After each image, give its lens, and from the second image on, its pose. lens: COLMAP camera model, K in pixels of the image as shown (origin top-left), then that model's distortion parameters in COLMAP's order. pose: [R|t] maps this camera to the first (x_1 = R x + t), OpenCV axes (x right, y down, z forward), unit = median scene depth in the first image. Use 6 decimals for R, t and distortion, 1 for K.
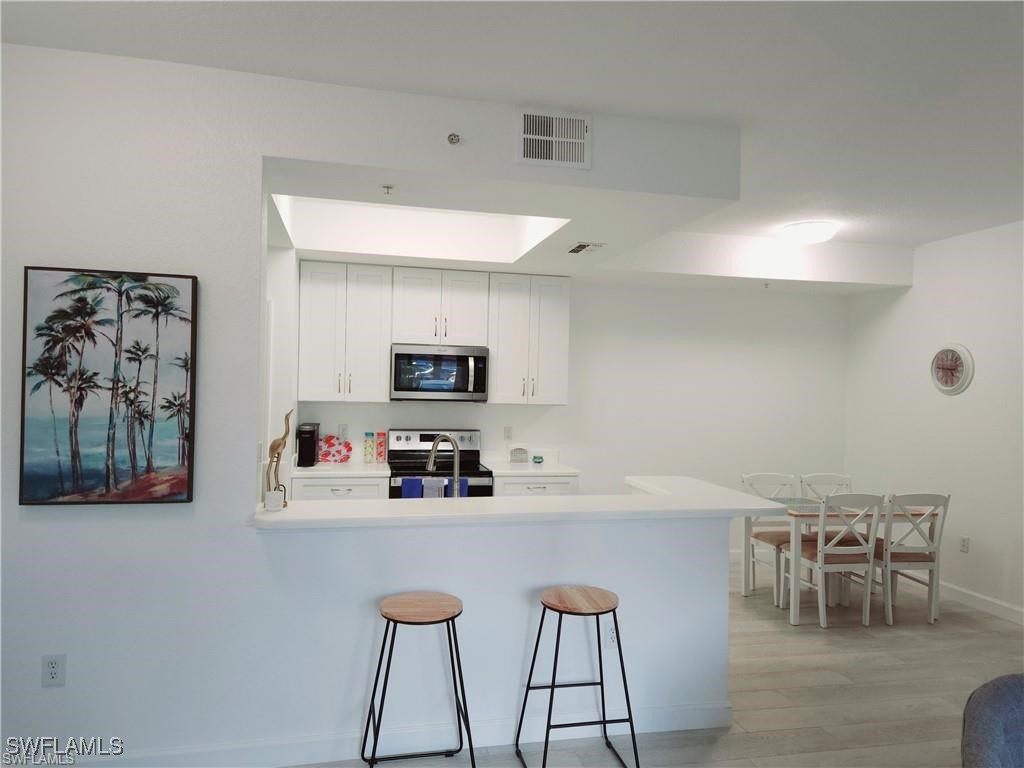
lens RADIAL K [[695.3, 0, 510.5], [0, 695.3, 380.9], [0, 0, 1]] dist [0.076435, -0.064749]
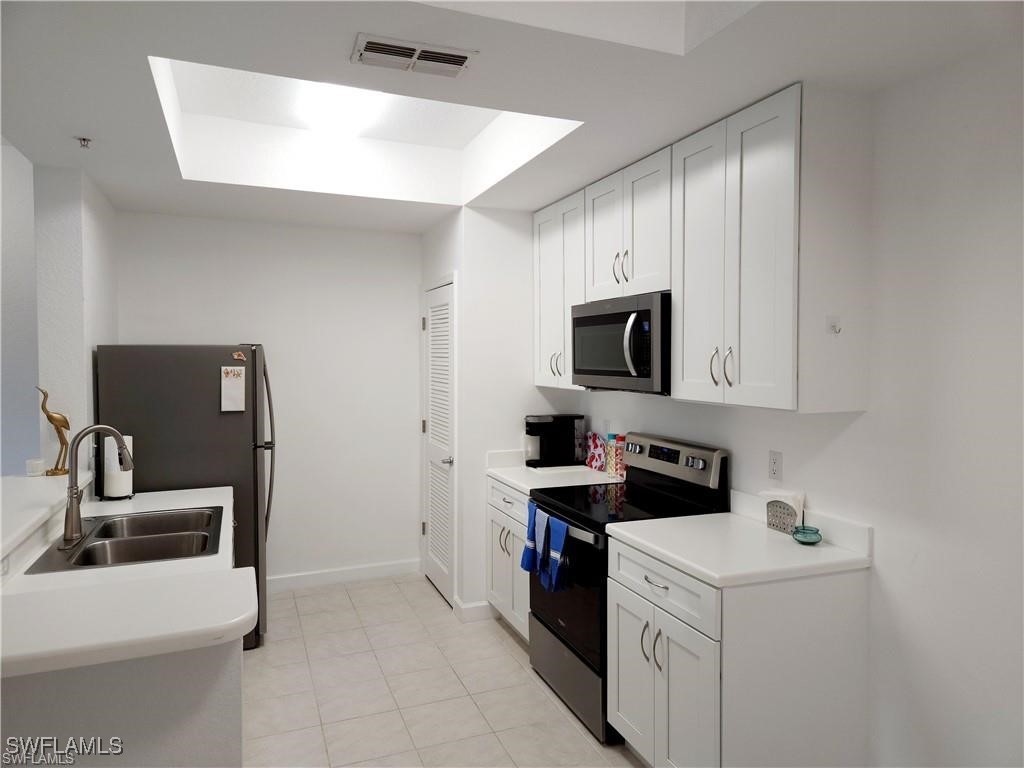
lens RADIAL K [[678.2, 0, 514.6], [0, 678.2, 379.5], [0, 0, 1]] dist [0.063739, -0.056749]
pose [[0.174255, 0.012391, -0.984623, 0.457486], [0.006367, 0.999886, 0.013709, 0.010301], [0.984680, -0.008658, 0.174157, 0.810927]]
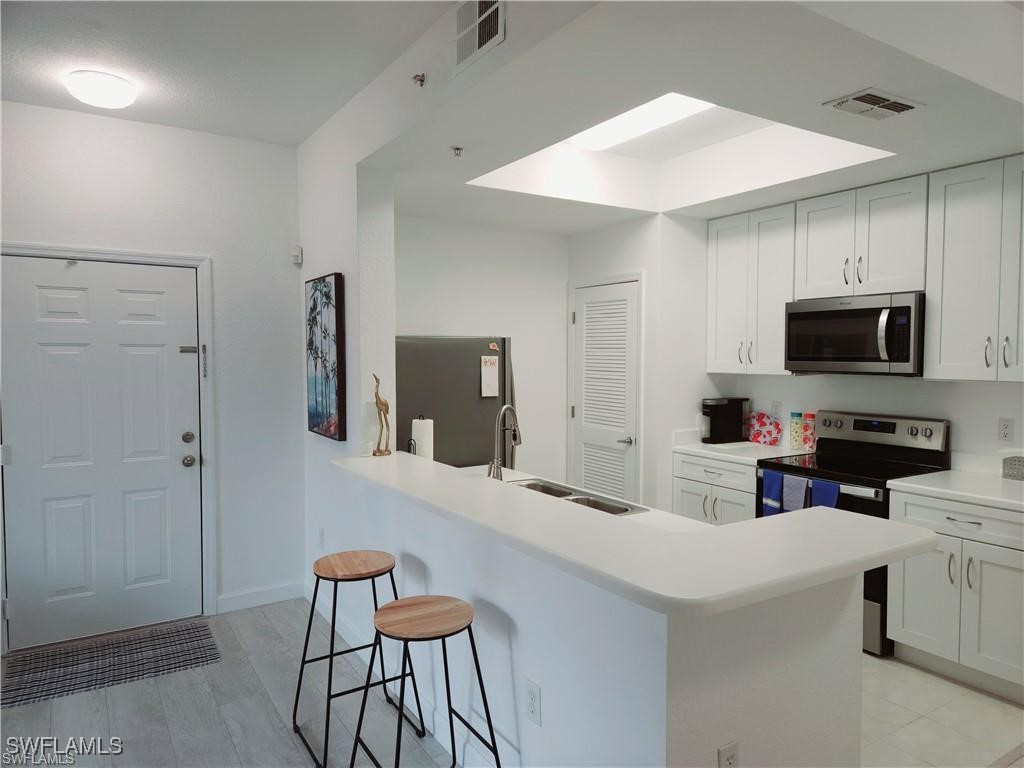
lens RADIAL K [[678.2, 0, 514.6], [0, 678.2, 379.5], [0, 0, 1]] dist [0.063739, -0.056749]
pose [[0.348670, 0.015866, -0.937111, 0.441513], [0.012536, 0.999688, 0.021590, 0.014807], [0.937162, -0.019275, 0.348362, 0.430030]]
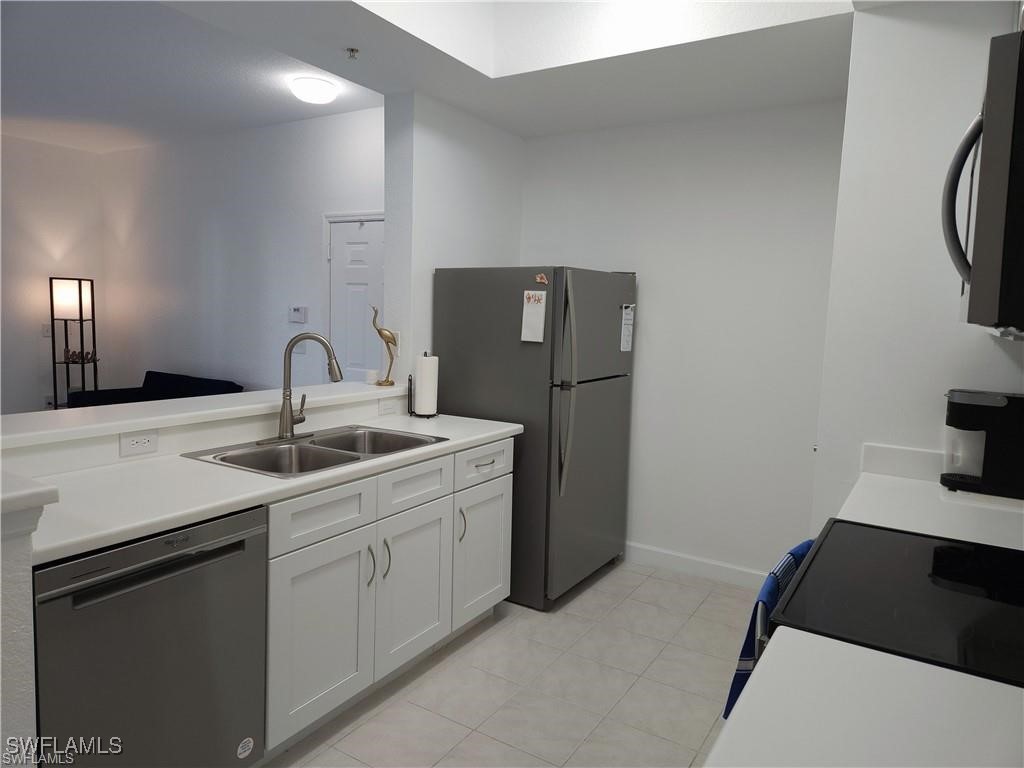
lens RADIAL K [[670.7, 0, 523.3], [0, 670.7, 380.6], [0, 0, 1]] dist [0.057613, -0.000339]
pose [[-0.695113, 0.033359, -0.718126, 0.175305], [-0.041851, 0.995351, 0.086747, 0.032148], [0.717681, 0.090353, -0.690485, 1.052702]]
